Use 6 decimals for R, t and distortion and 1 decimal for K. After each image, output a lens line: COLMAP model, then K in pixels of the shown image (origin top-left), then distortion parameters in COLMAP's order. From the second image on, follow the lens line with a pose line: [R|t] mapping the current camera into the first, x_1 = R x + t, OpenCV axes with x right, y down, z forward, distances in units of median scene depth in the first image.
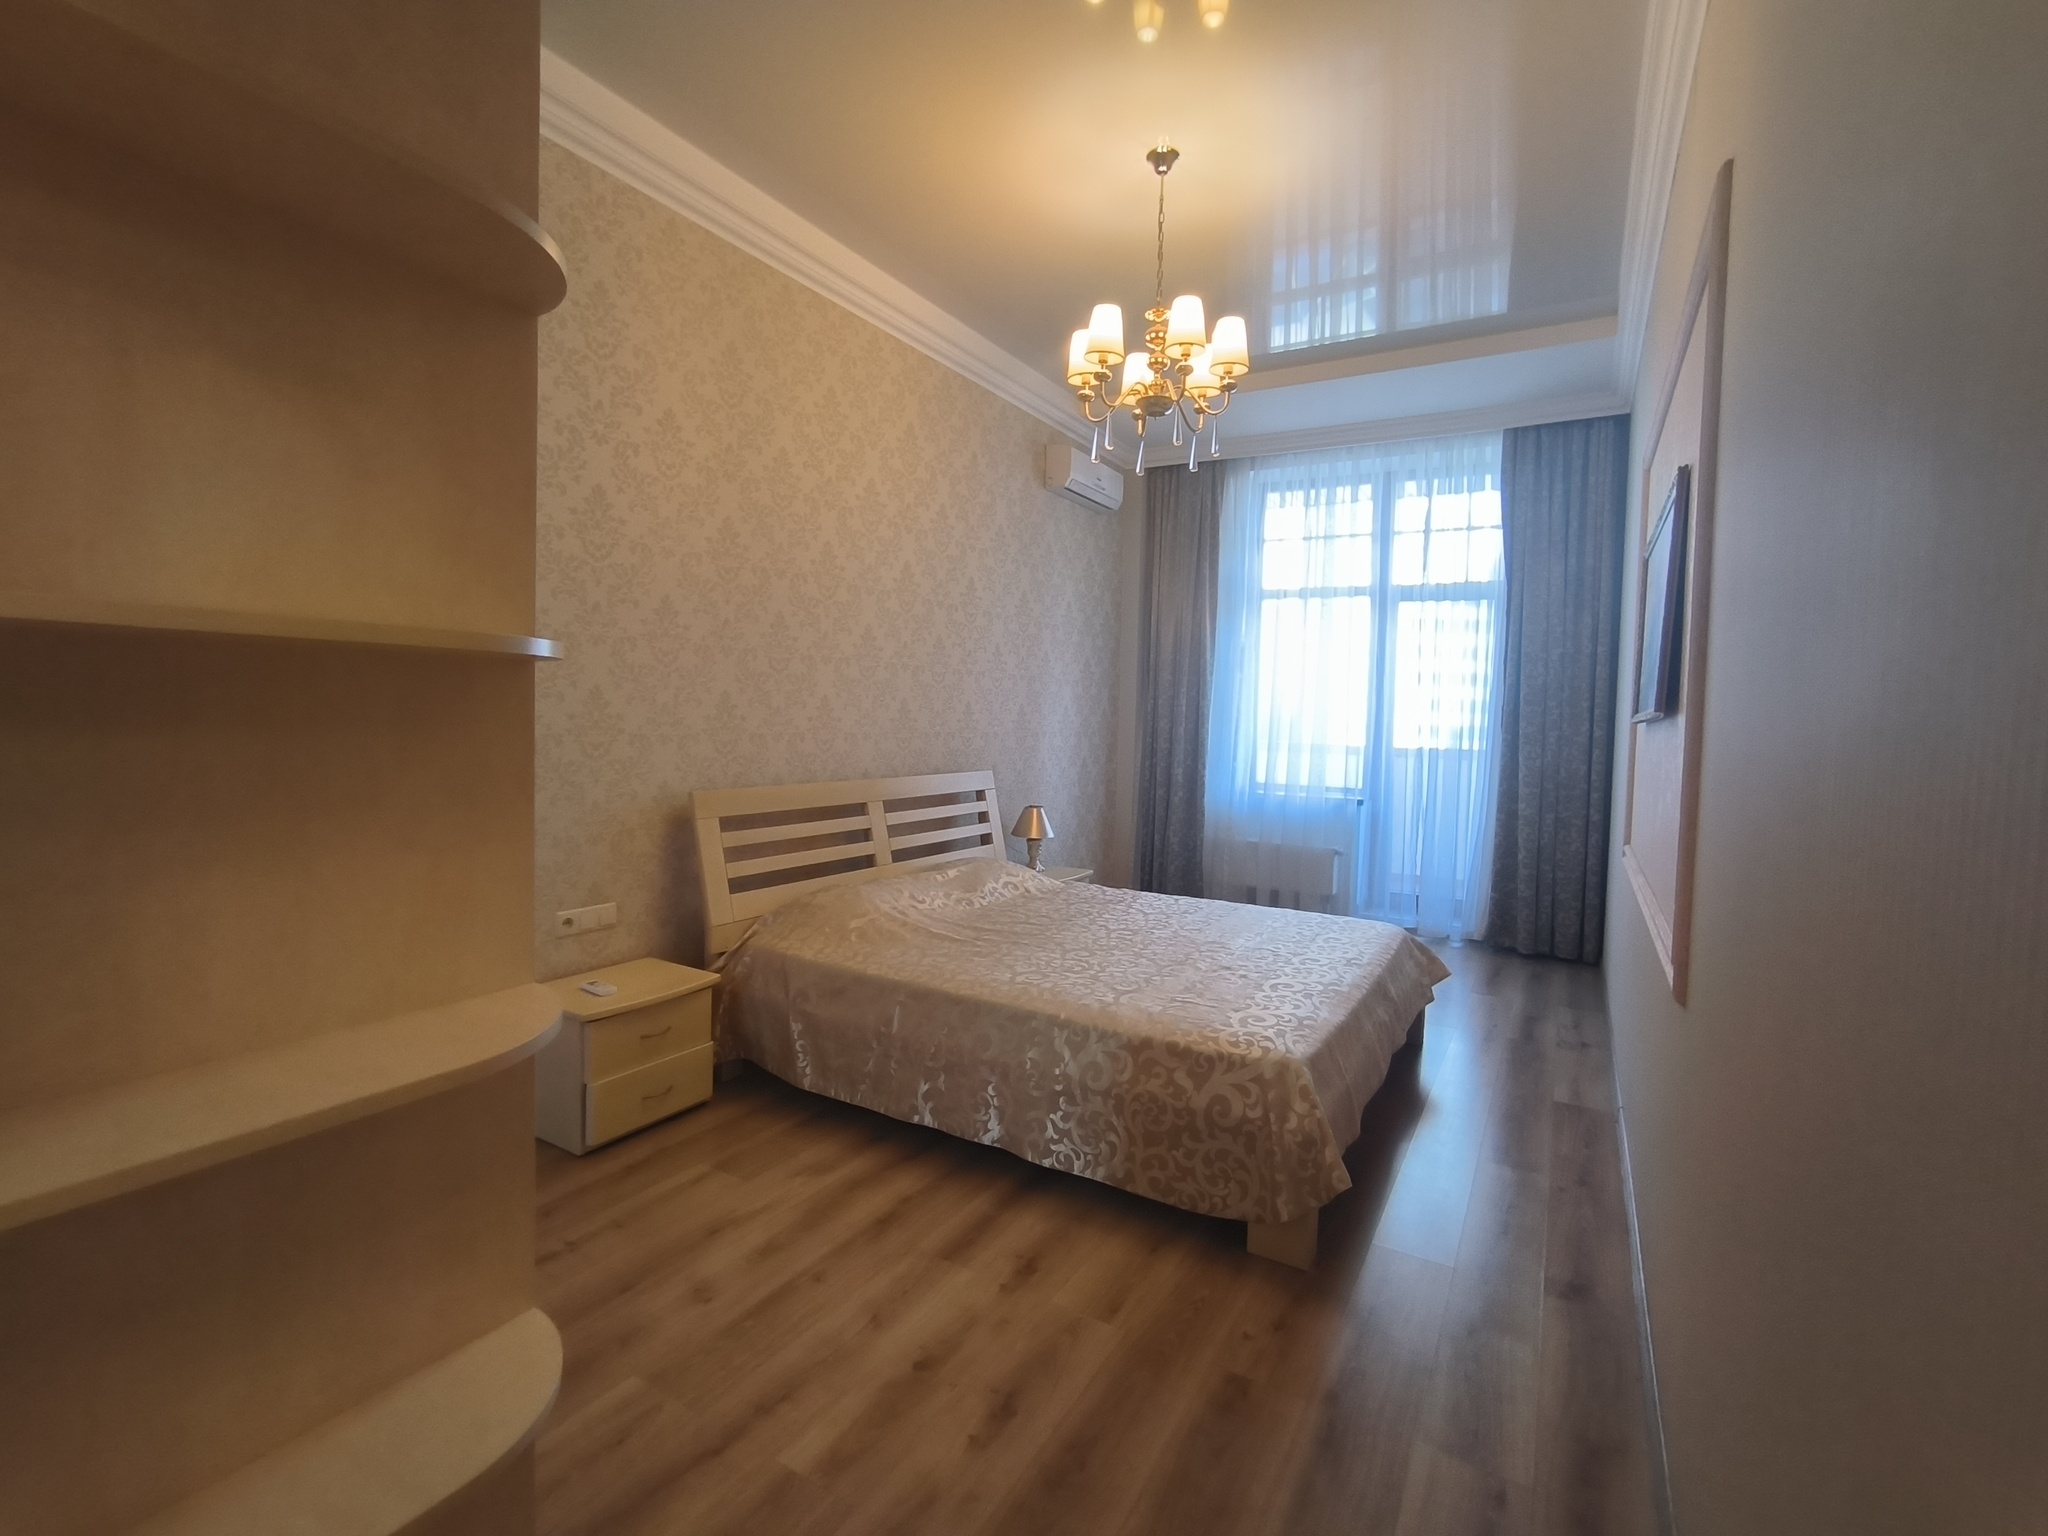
lens RADIAL K [[940.4, 0, 1033.8], [0, 940.4, 753.4], [0, 0, 1]] dist [-0.003716, 0.000302]
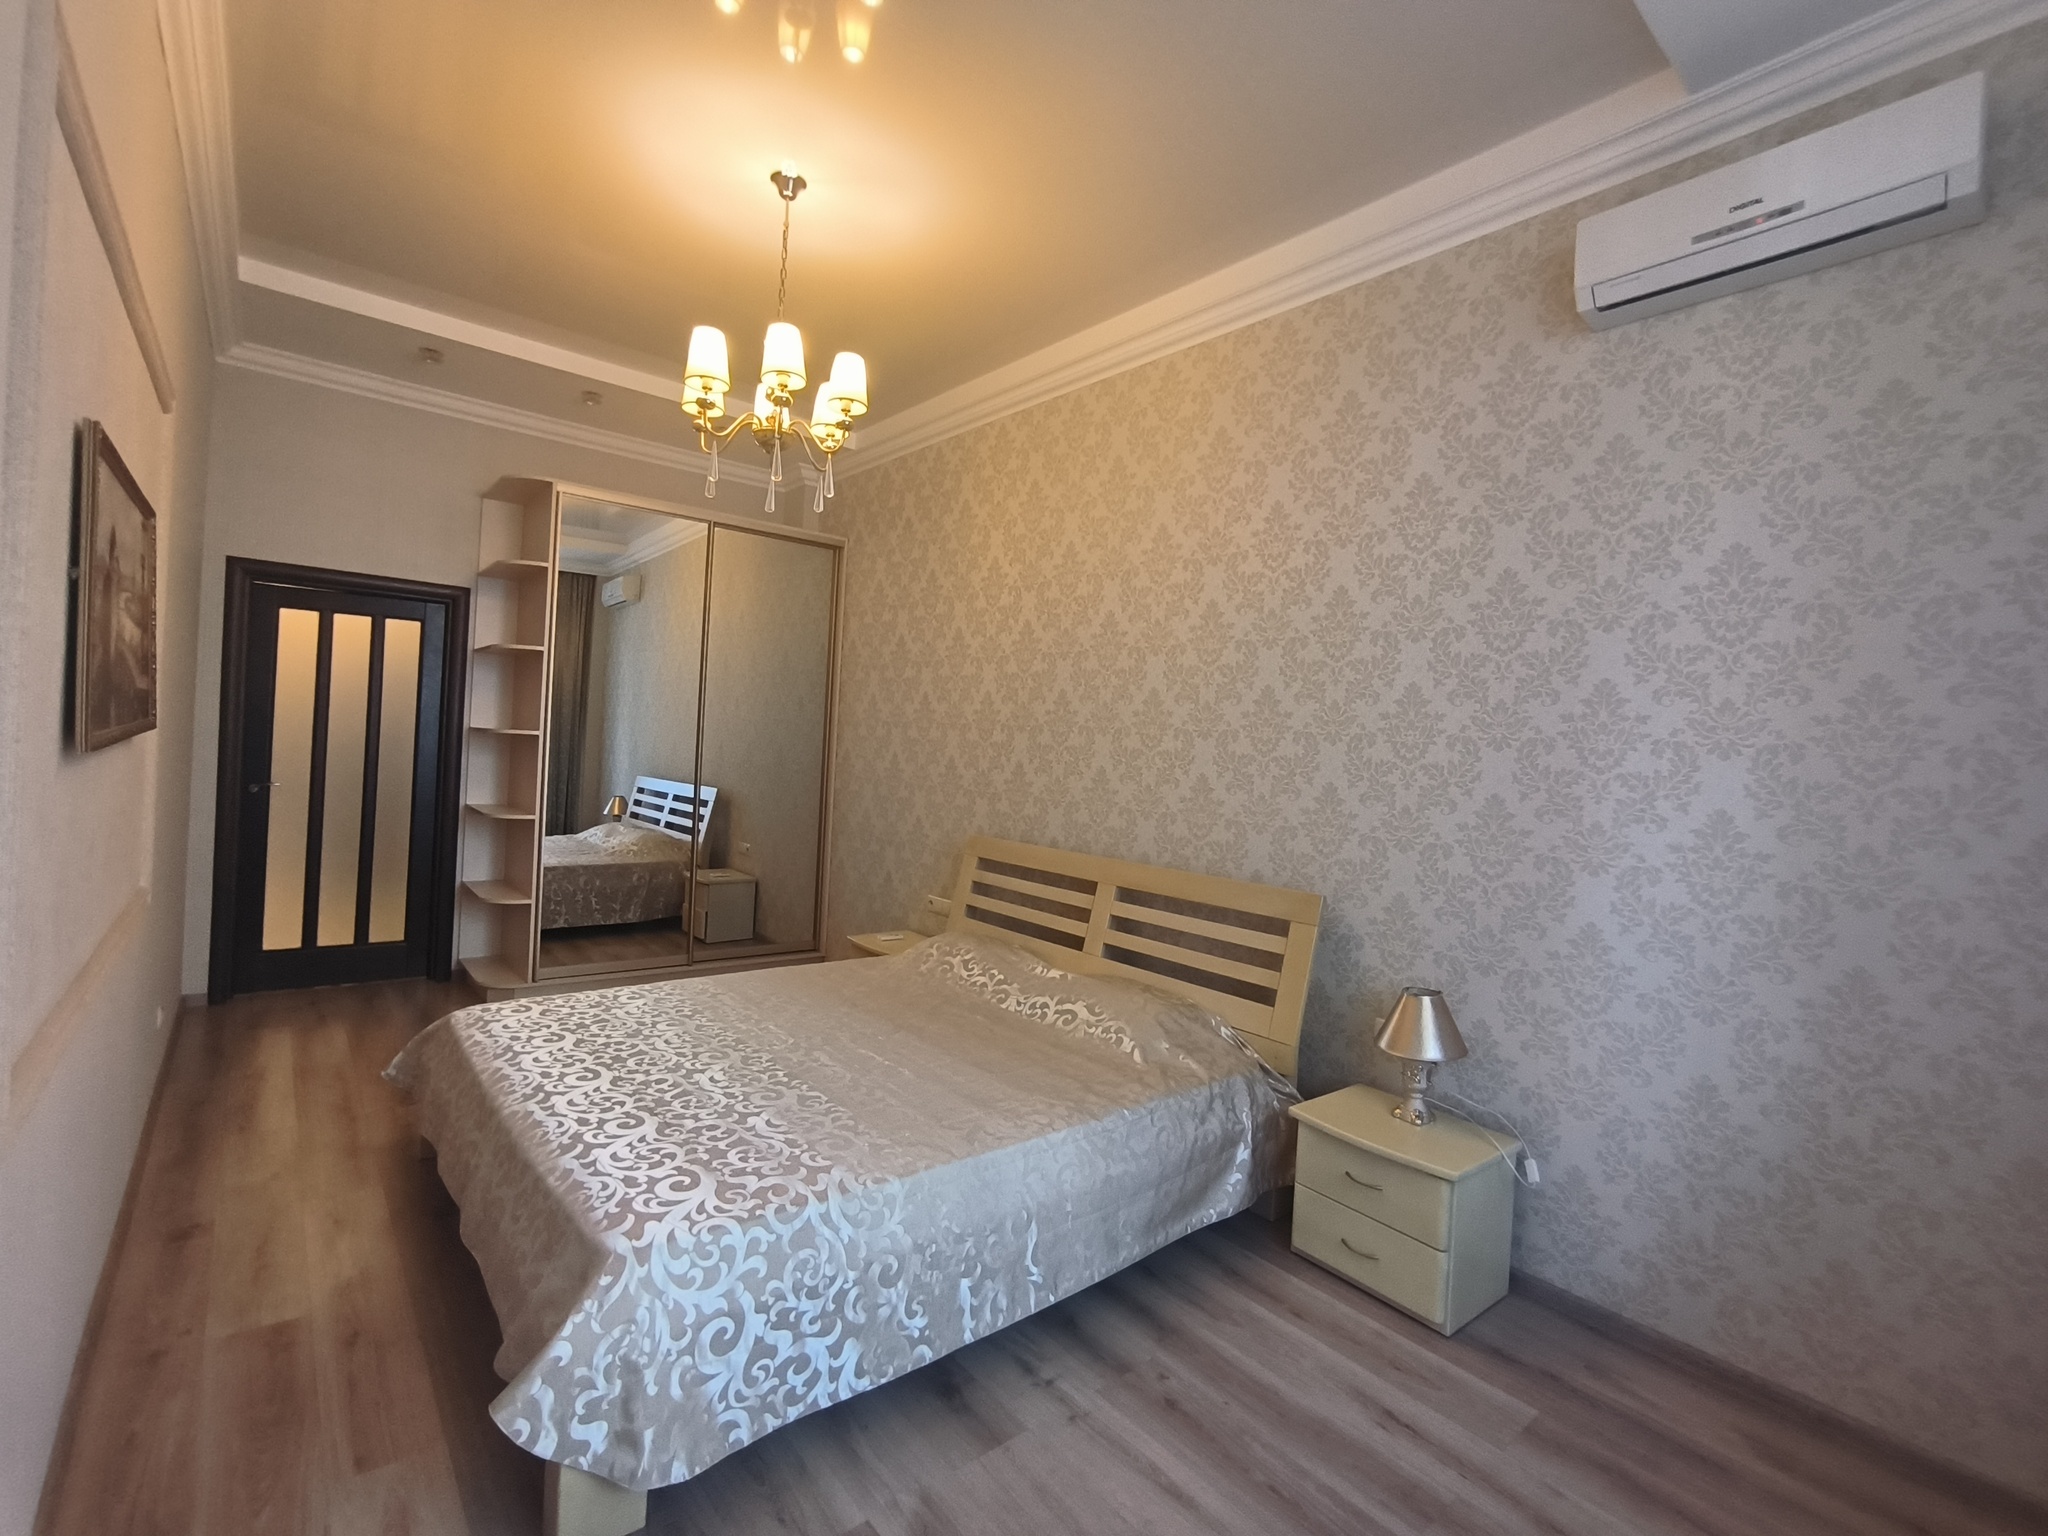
lens RADIAL K [[940.4, 0, 1060.1], [0, 940.4, 787.5], [0, 0, 1]] dist [-0.003716, 0.000302]
pose [[-0.314699, -0.029019, -0.948748, 0.694652], [-0.122680, 0.992392, 0.010339, -0.043429], [0.941230, 0.119646, -0.315865, 1.225091]]
